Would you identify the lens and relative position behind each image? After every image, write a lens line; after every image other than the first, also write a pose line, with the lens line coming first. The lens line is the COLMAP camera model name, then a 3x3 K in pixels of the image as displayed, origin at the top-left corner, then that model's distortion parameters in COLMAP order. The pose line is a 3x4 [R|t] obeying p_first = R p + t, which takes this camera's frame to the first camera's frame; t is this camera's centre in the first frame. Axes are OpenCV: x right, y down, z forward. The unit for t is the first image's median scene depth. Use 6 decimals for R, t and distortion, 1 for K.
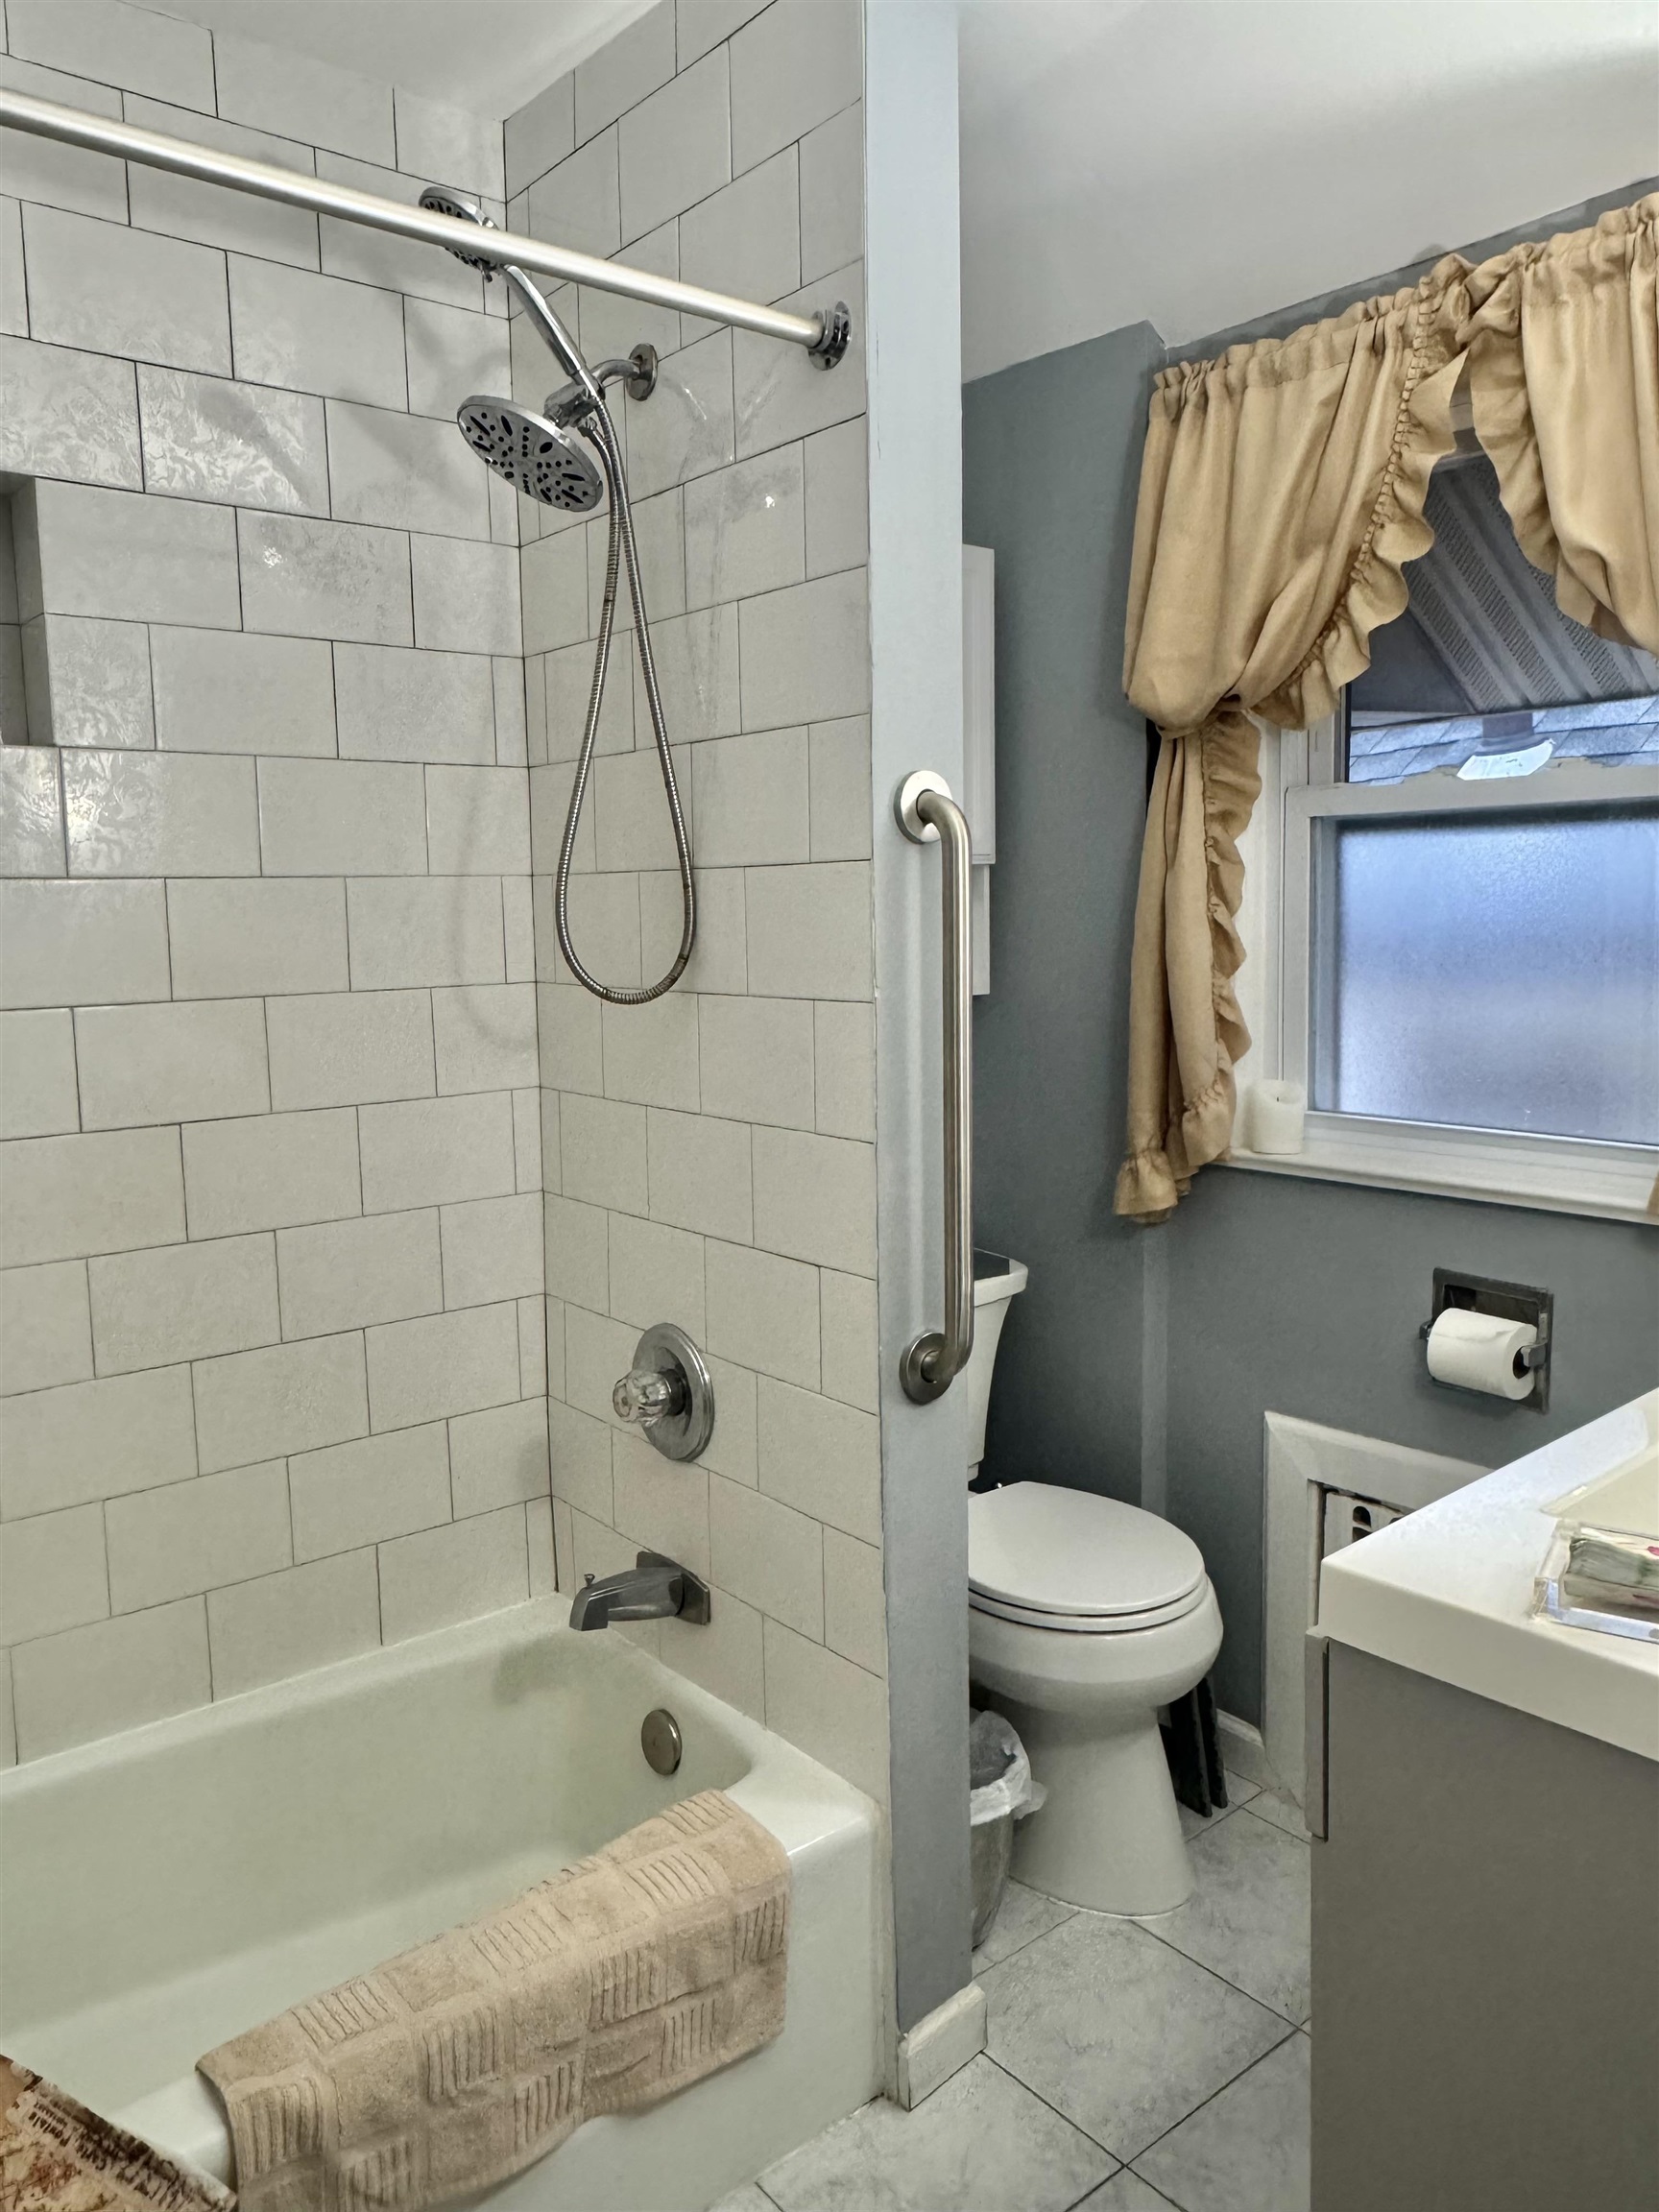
lens RADIAL K [[1561.1, 0, 828.0], [0, 1561.1, 1100.3], [0, 0, 1]] dist [-0.006387, -0.001223]
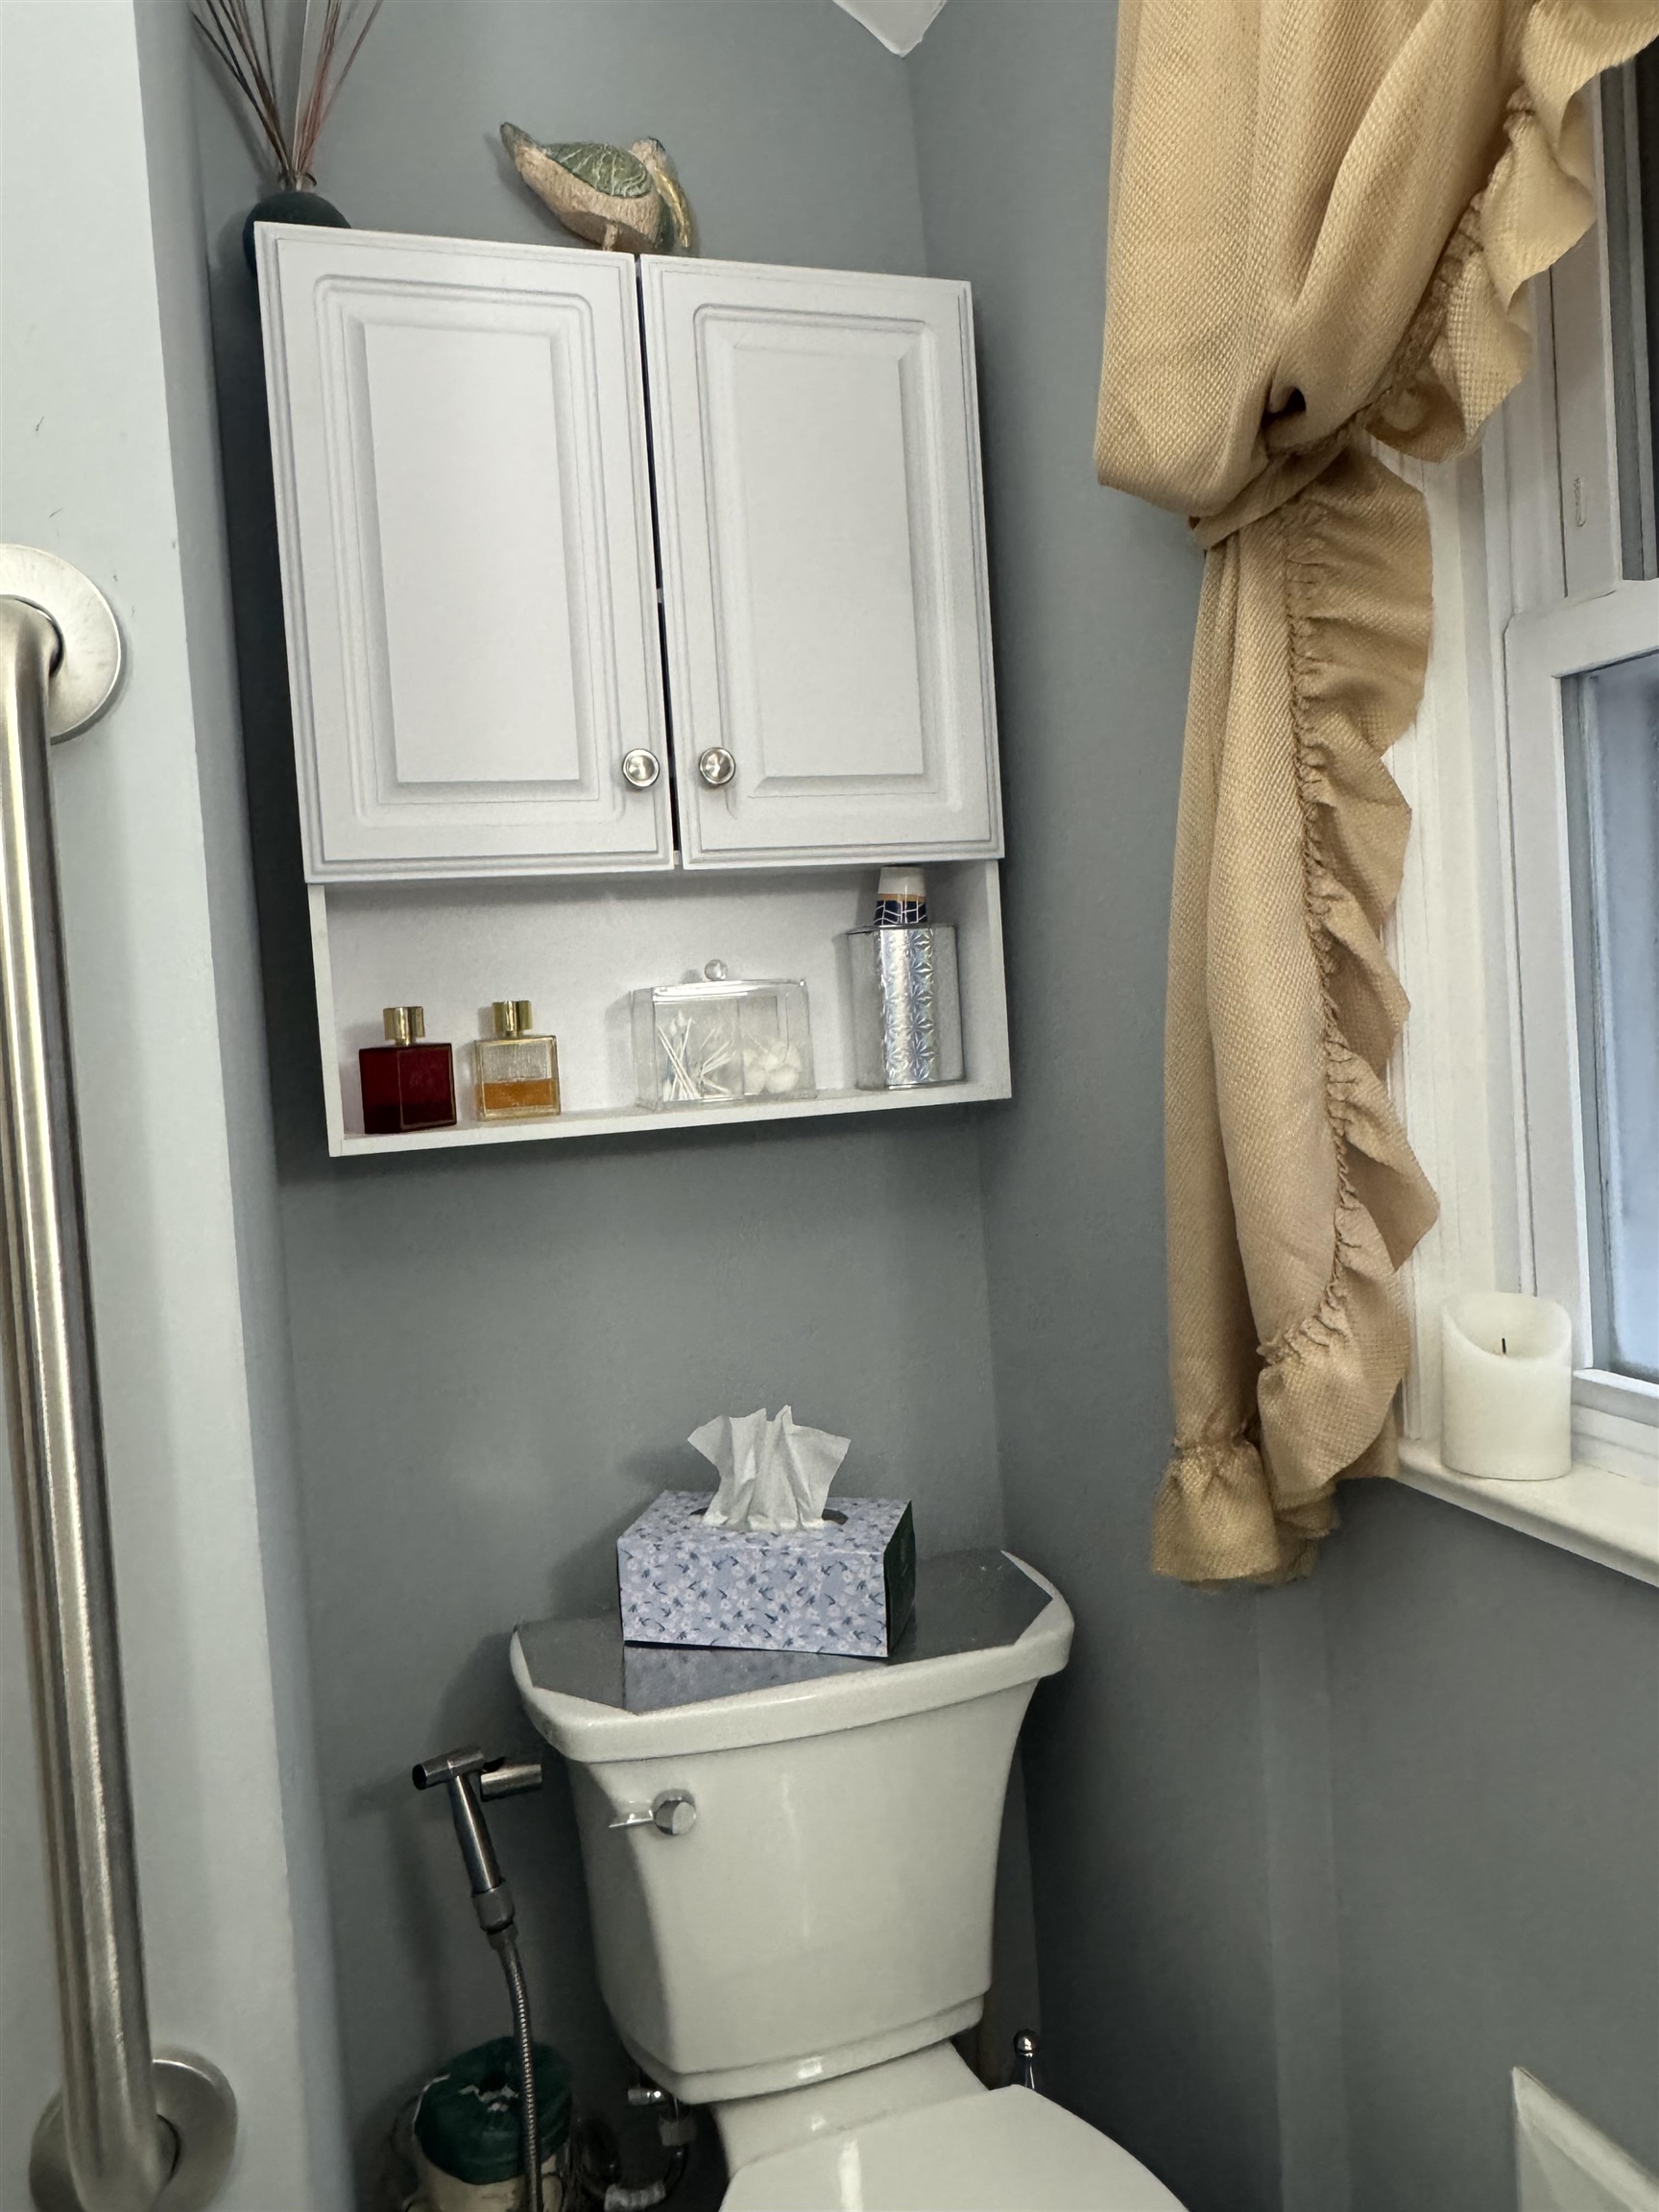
lens RADIAL K [[1561.1, 0, 825.7], [0, 1561.1, 1088.4], [0, 0, 1]] dist [-0.006387, -0.001223]
pose [[0.926776, -0.018733, -0.375147, 0.280740], [-0.002433, 0.998435, -0.055868, -0.046435], [0.375607, 0.052690, 0.925280, 0.540370]]
